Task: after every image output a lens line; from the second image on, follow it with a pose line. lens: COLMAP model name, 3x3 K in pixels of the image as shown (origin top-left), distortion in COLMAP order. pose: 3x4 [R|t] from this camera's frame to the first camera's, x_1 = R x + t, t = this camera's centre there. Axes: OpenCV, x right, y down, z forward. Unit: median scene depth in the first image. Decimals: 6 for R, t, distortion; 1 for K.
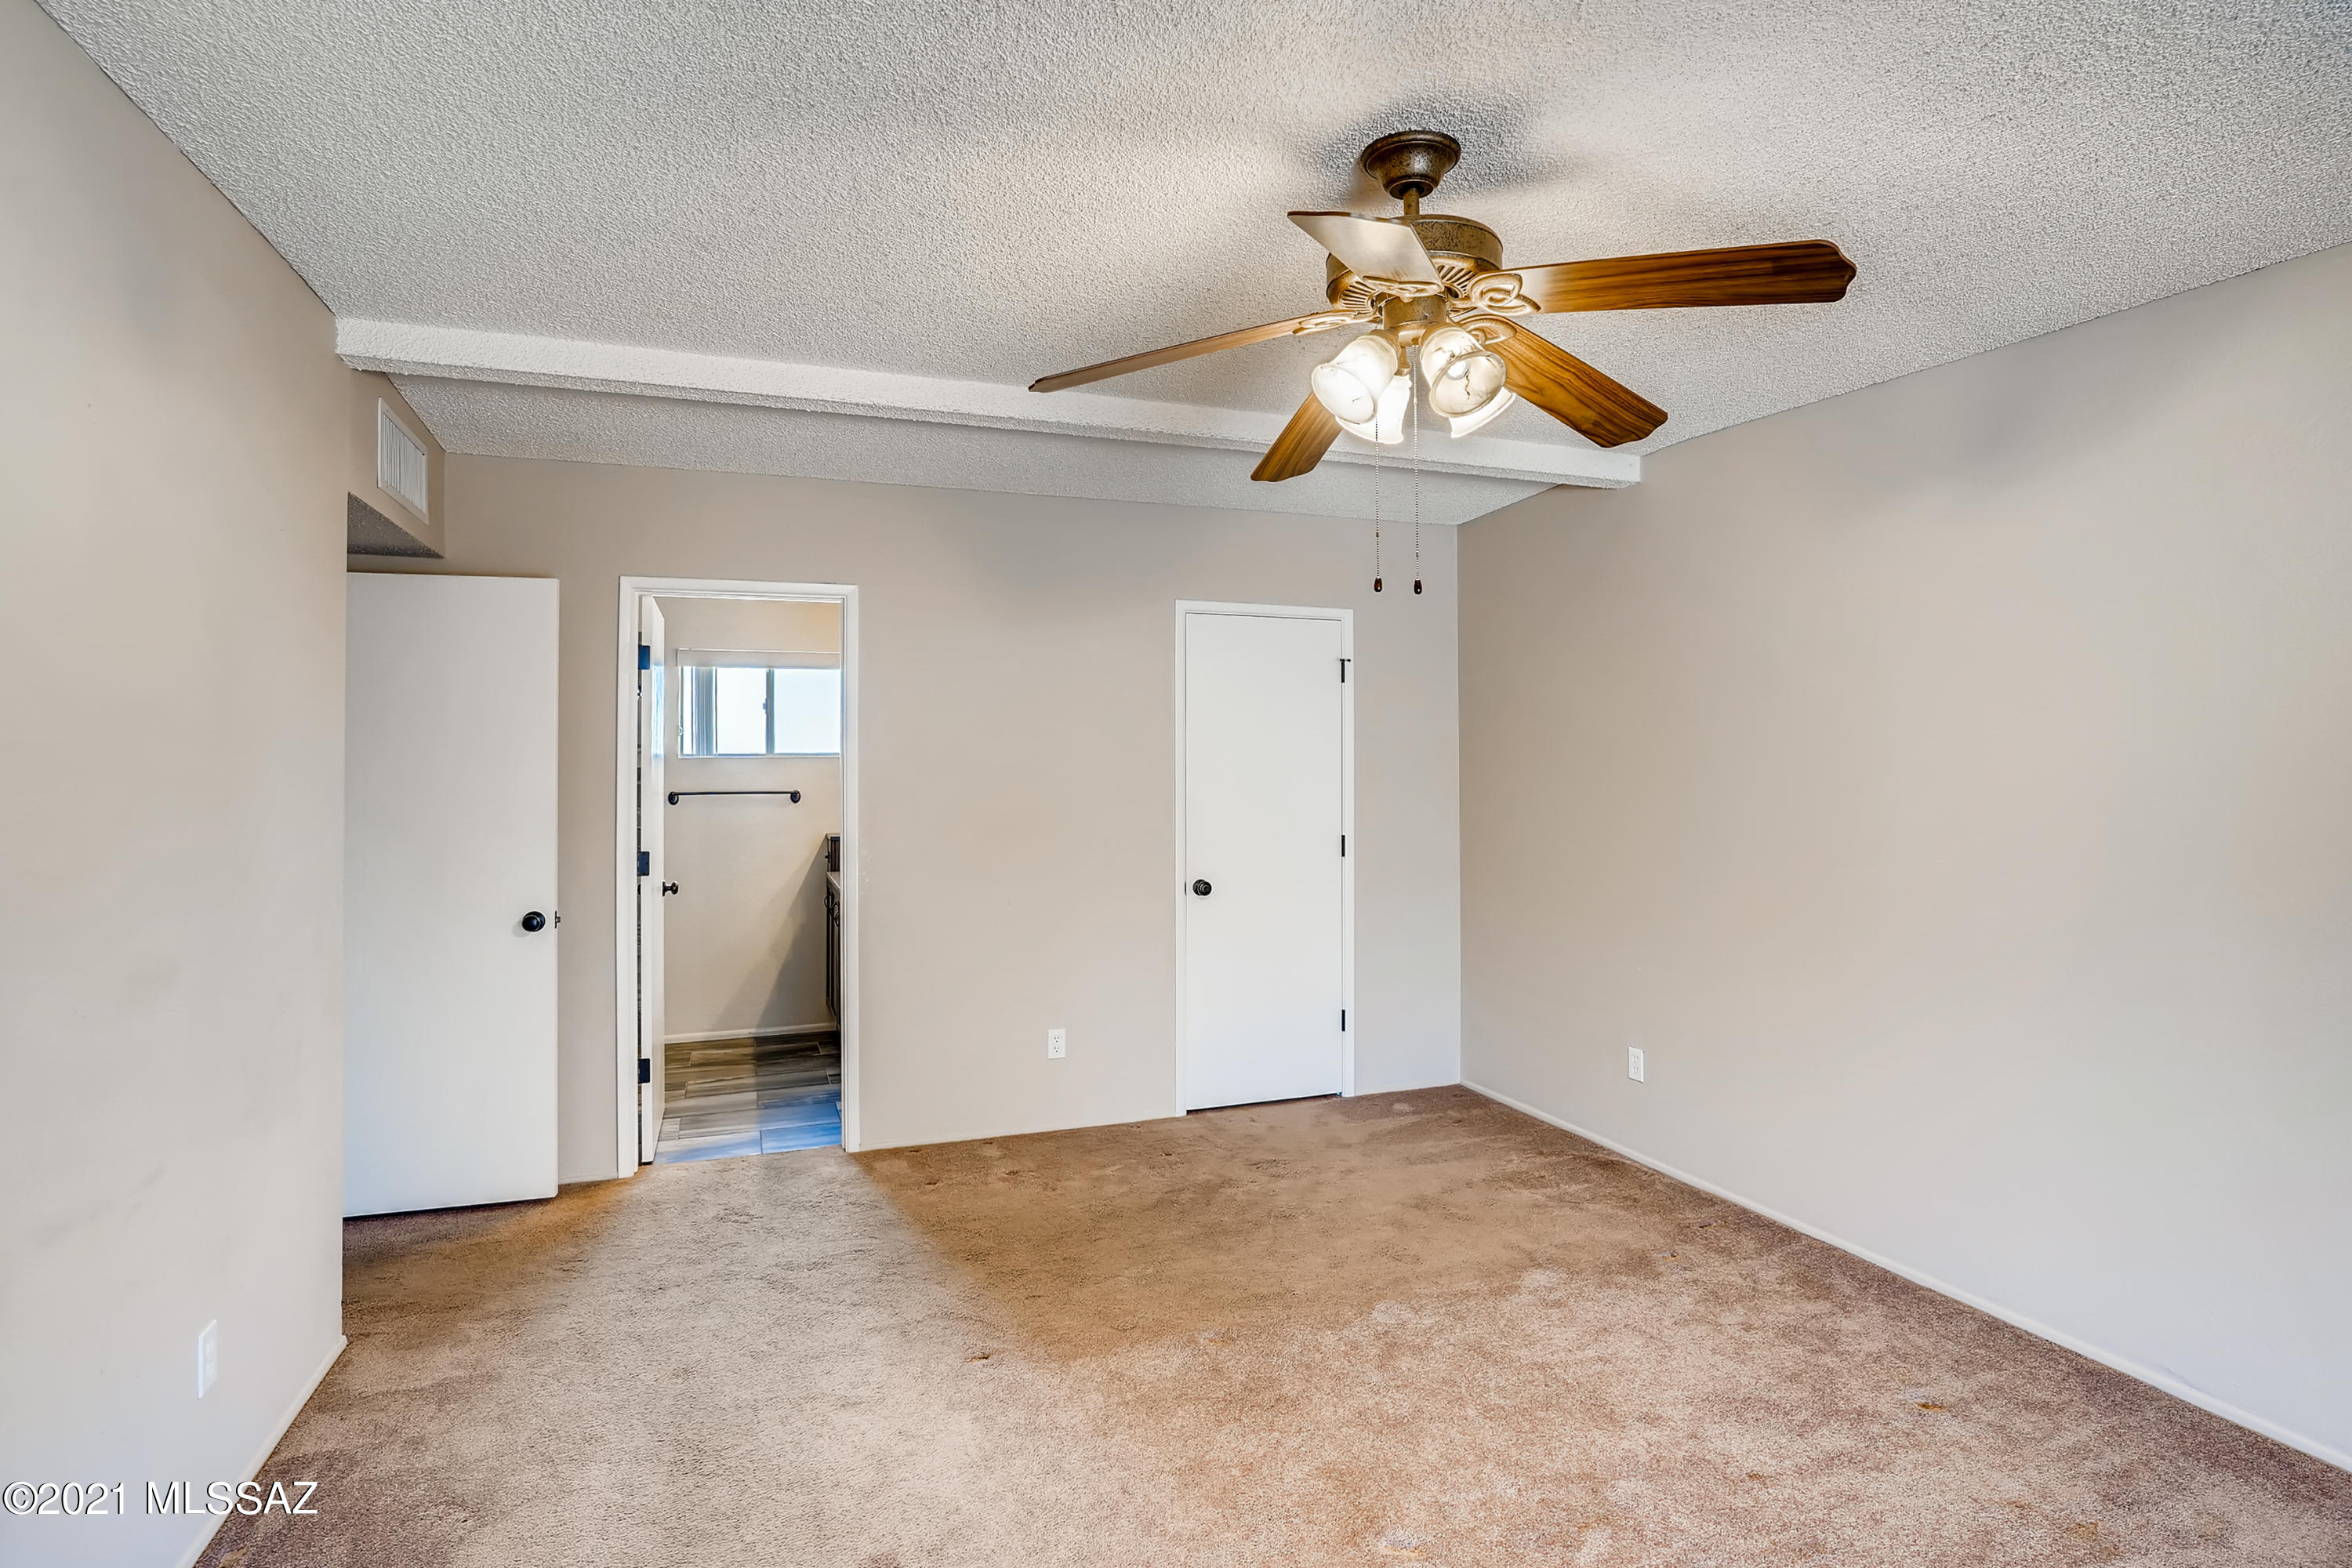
lens RADIAL K [[1163.8, 0, 1211.1], [0, 1163.8, 746.2], [0, 0, 1]] dist [-0.030789, 0.006683]
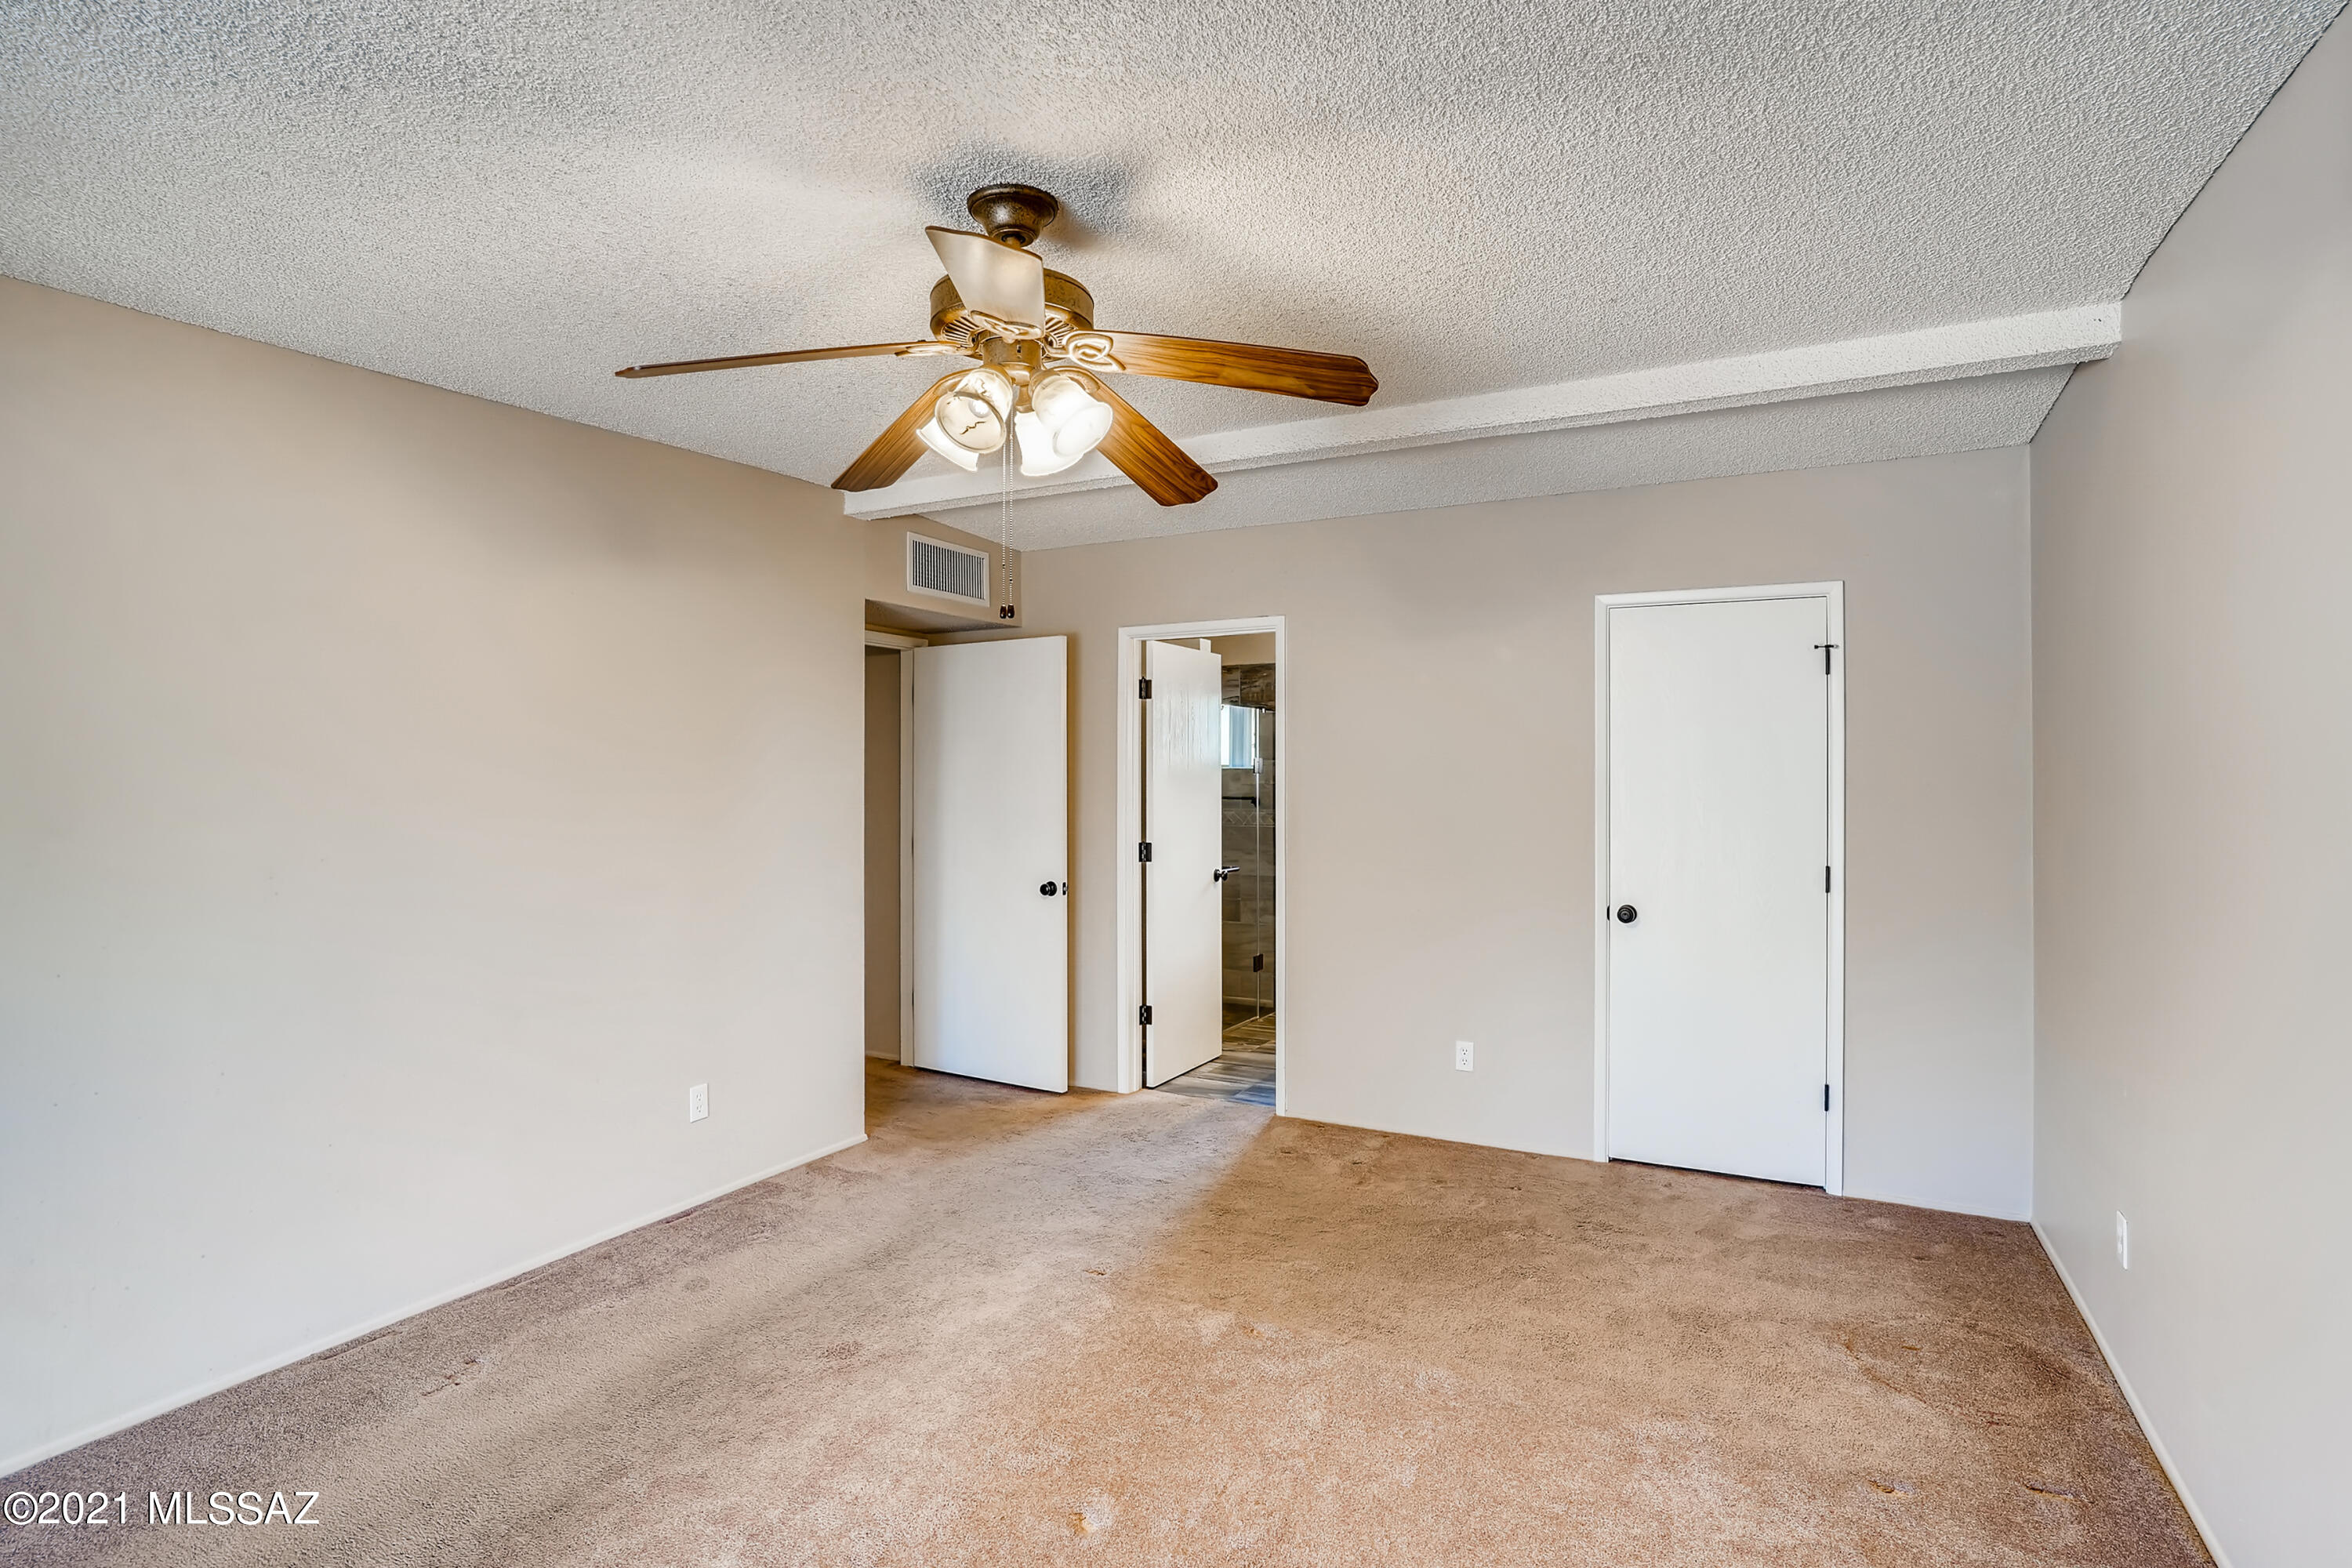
lens RADIAL K [[1163.8, 0, 1192.8], [0, 1163.8, 776.1], [0, 0, 1]] dist [-0.030789, 0.006683]
pose [[0.667857, 0.003826, -0.744279, 0.511727], [0.008721, 0.999878, 0.012966, 0.001519], [0.744238, -0.015151, 0.667743, 0.188651]]
